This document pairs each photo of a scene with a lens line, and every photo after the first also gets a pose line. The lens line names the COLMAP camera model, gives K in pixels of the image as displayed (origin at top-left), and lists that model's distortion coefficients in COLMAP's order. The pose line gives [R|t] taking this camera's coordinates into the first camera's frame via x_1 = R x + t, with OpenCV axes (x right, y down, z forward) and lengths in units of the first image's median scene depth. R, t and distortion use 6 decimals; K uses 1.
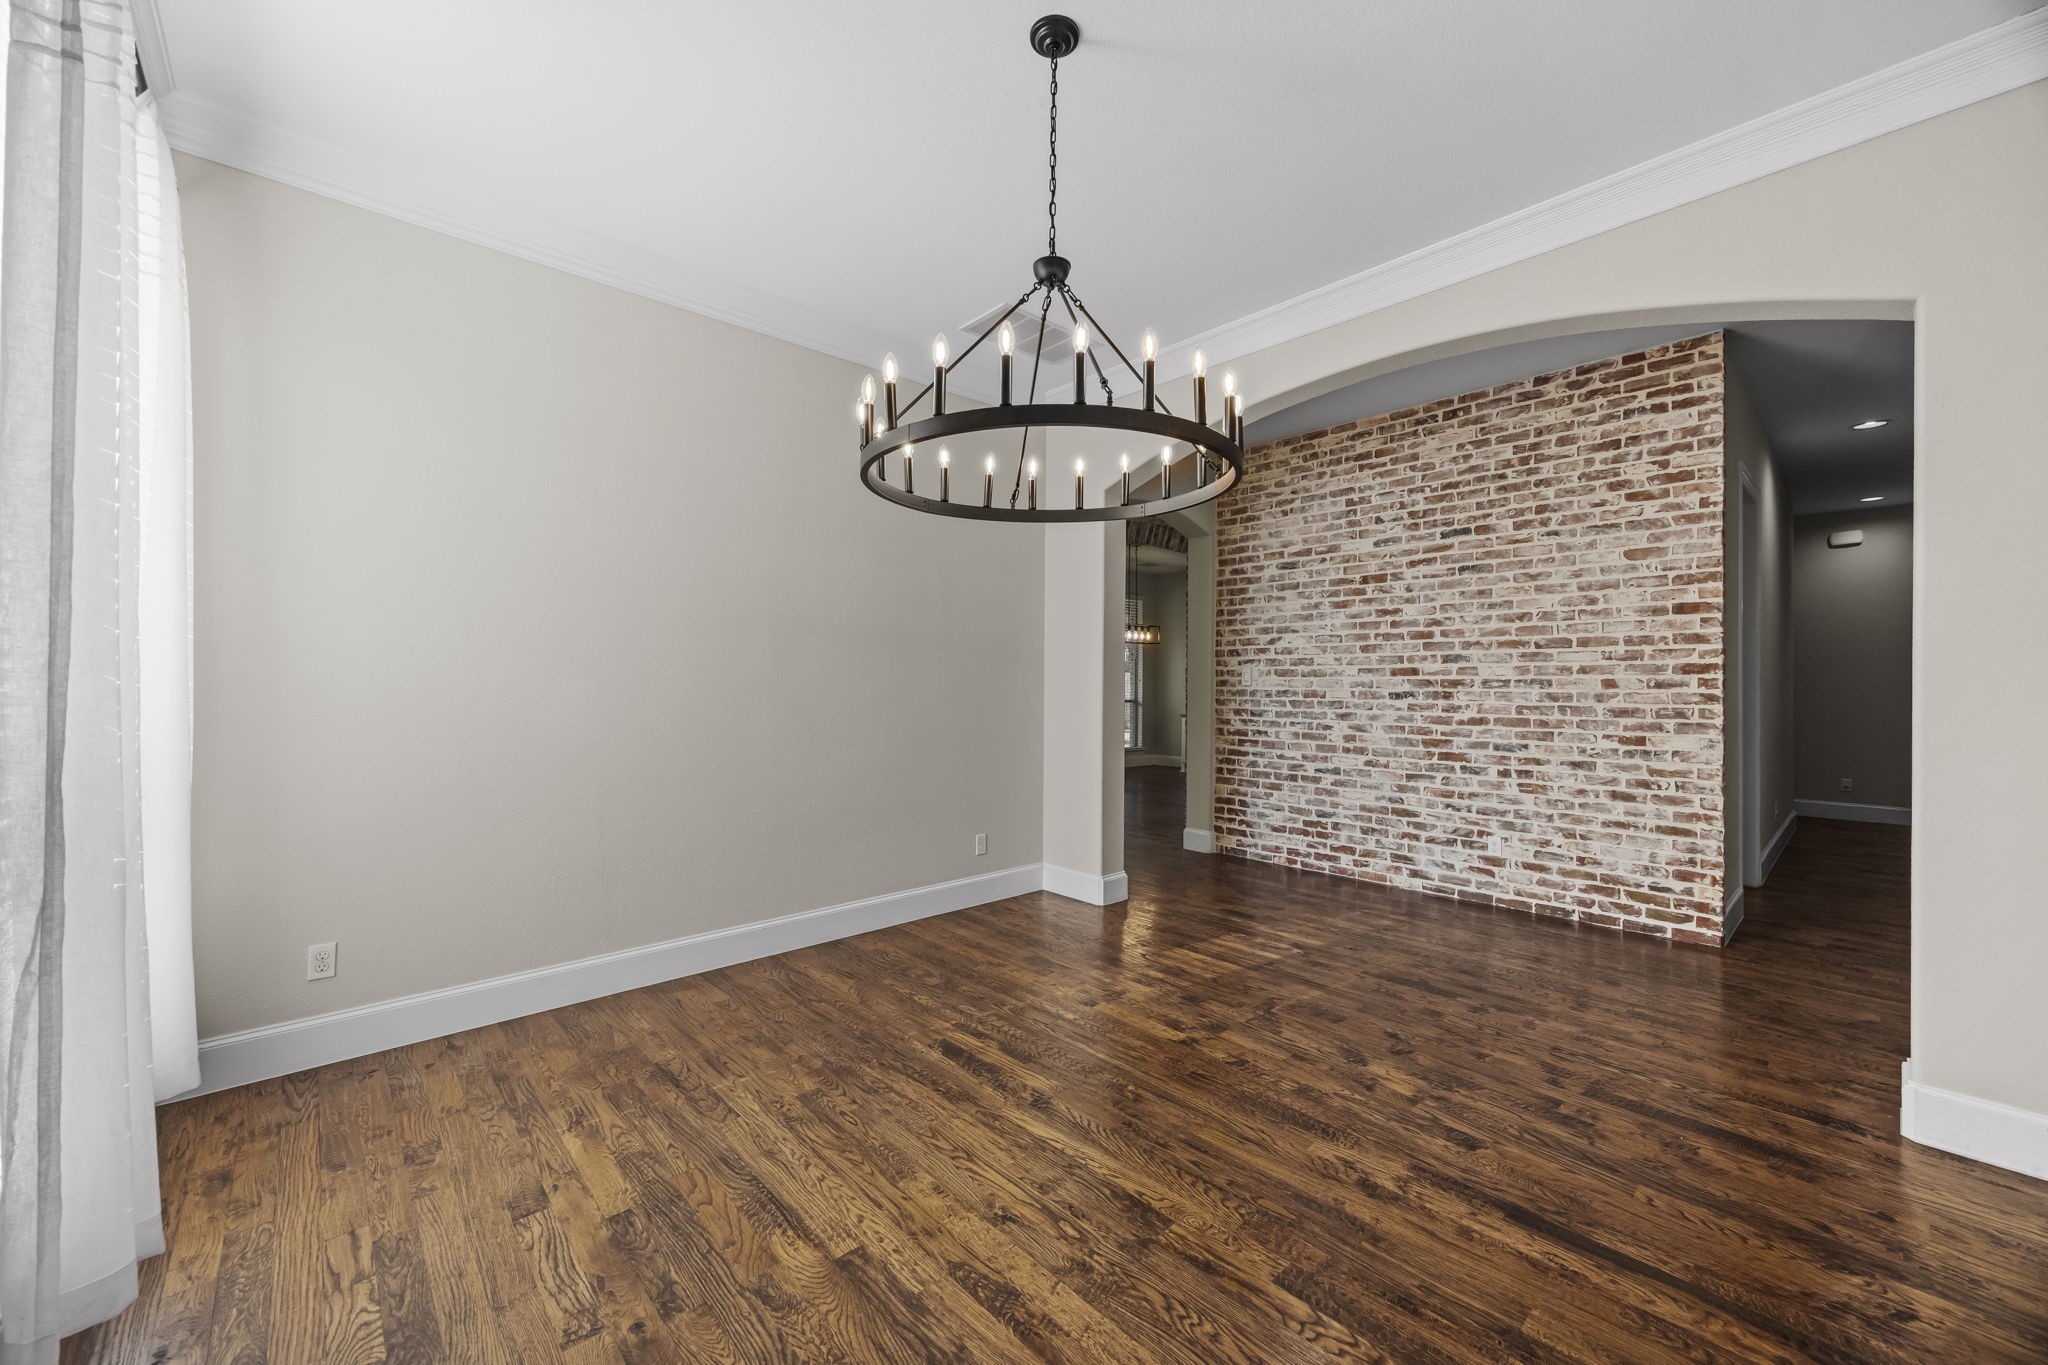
lens RADIAL K [[785.3, 0, 1023.8], [0, 785.3, 682.0], [0, 0, 1]] dist [-0.000146, 0.000056]
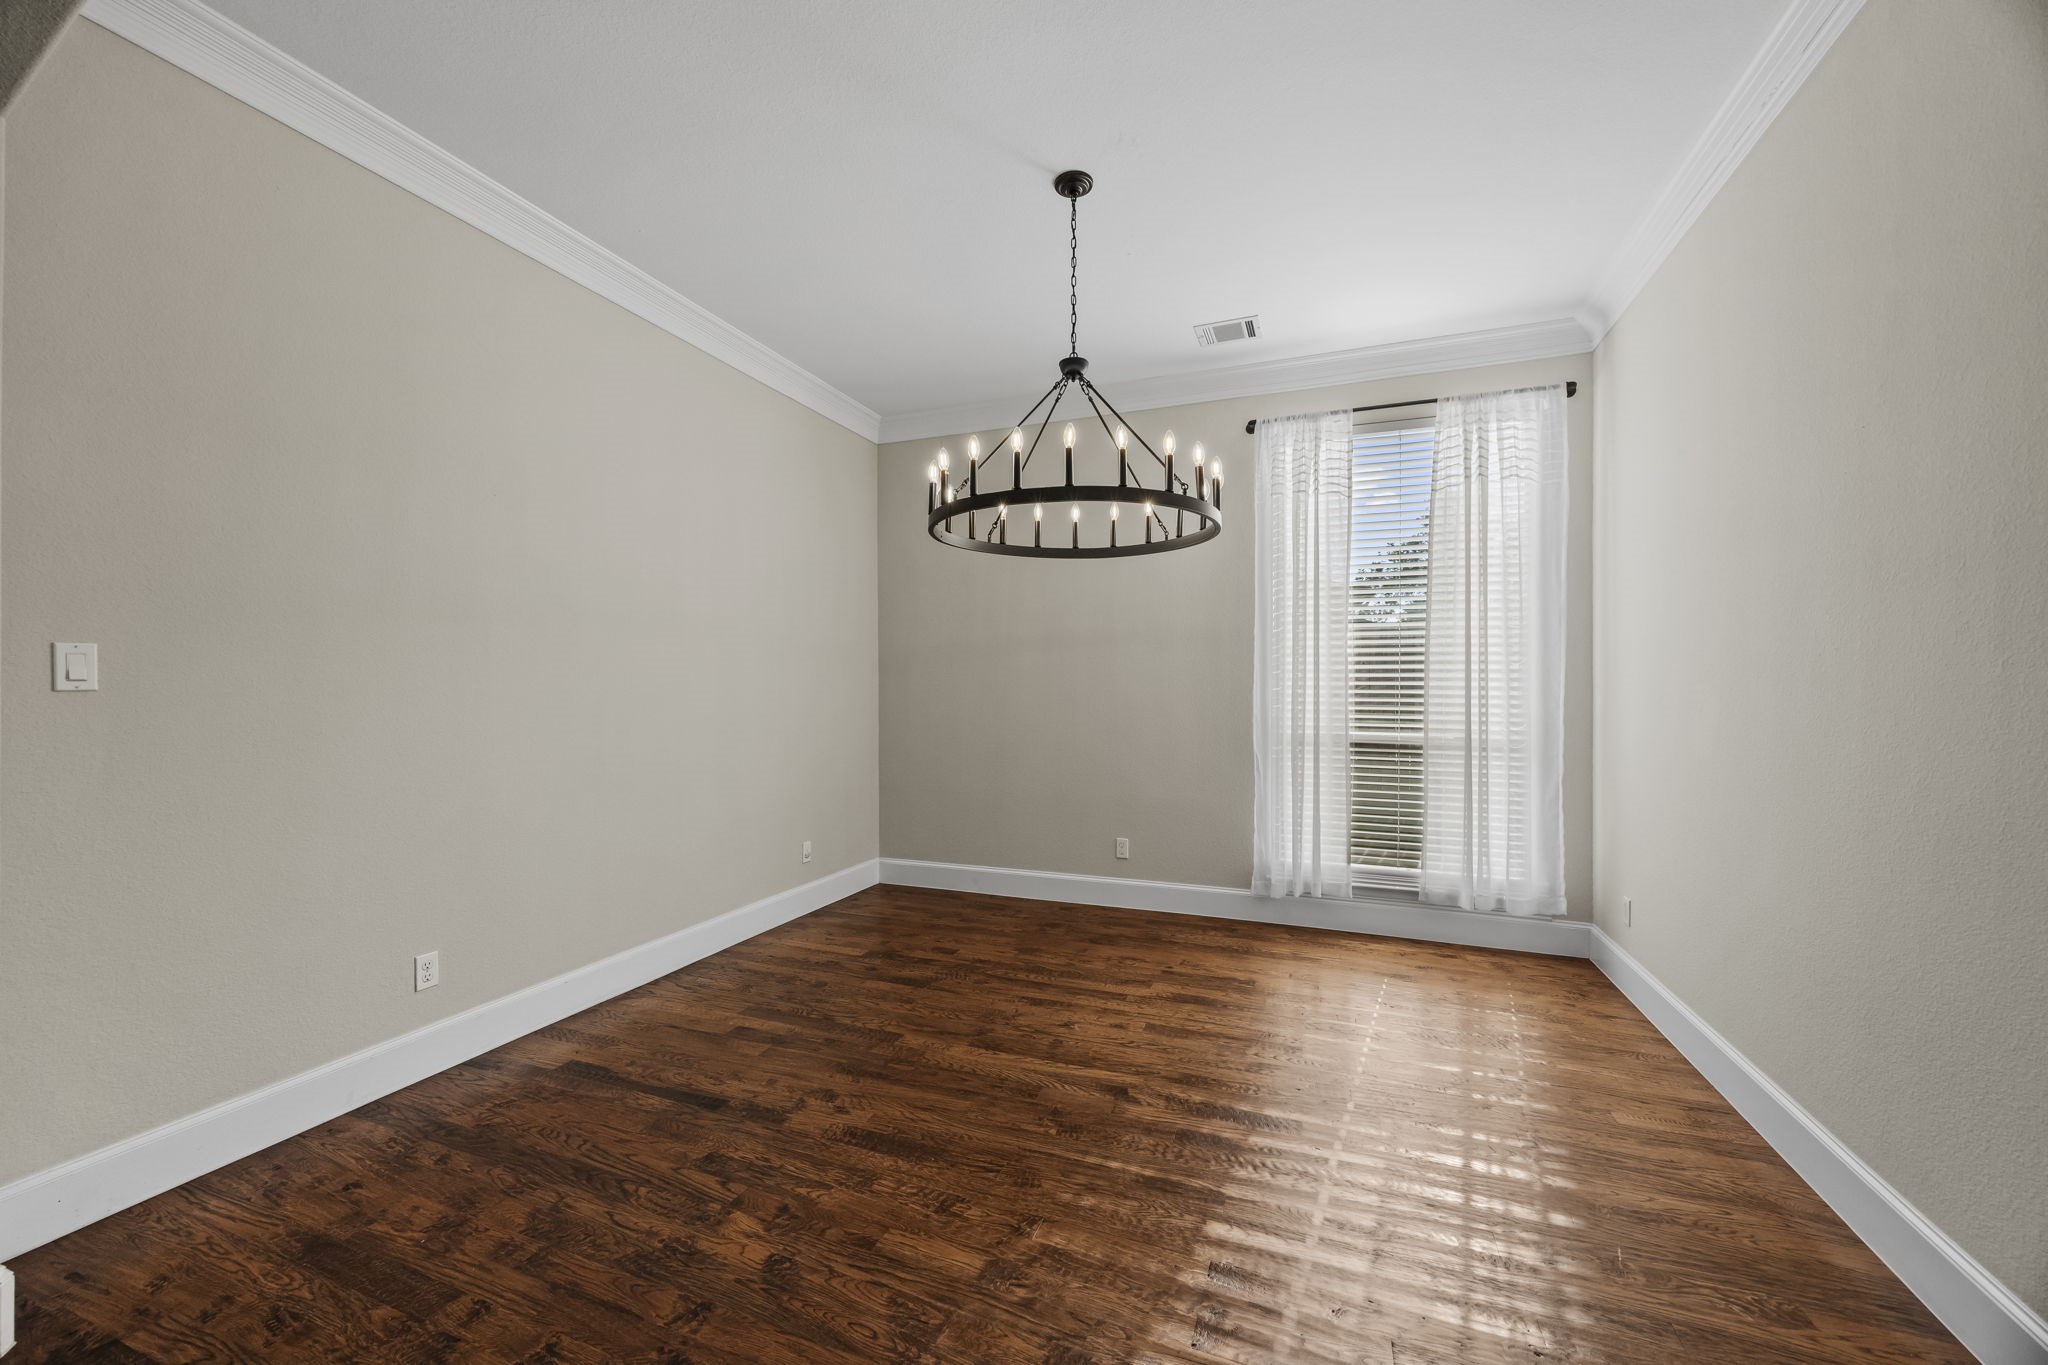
lens RADIAL K [[785.3, 0, 1026.2], [0, 785.3, 686.5], [0, 0, 1]] dist [-0.000146, 0.000056]
pose [[-0.897021, -0.005823, -0.441949, 0.632093], [-0.004876, 0.999983, -0.003279, 0.000769], [0.441960, -0.000786, -0.897034, 1.996945]]
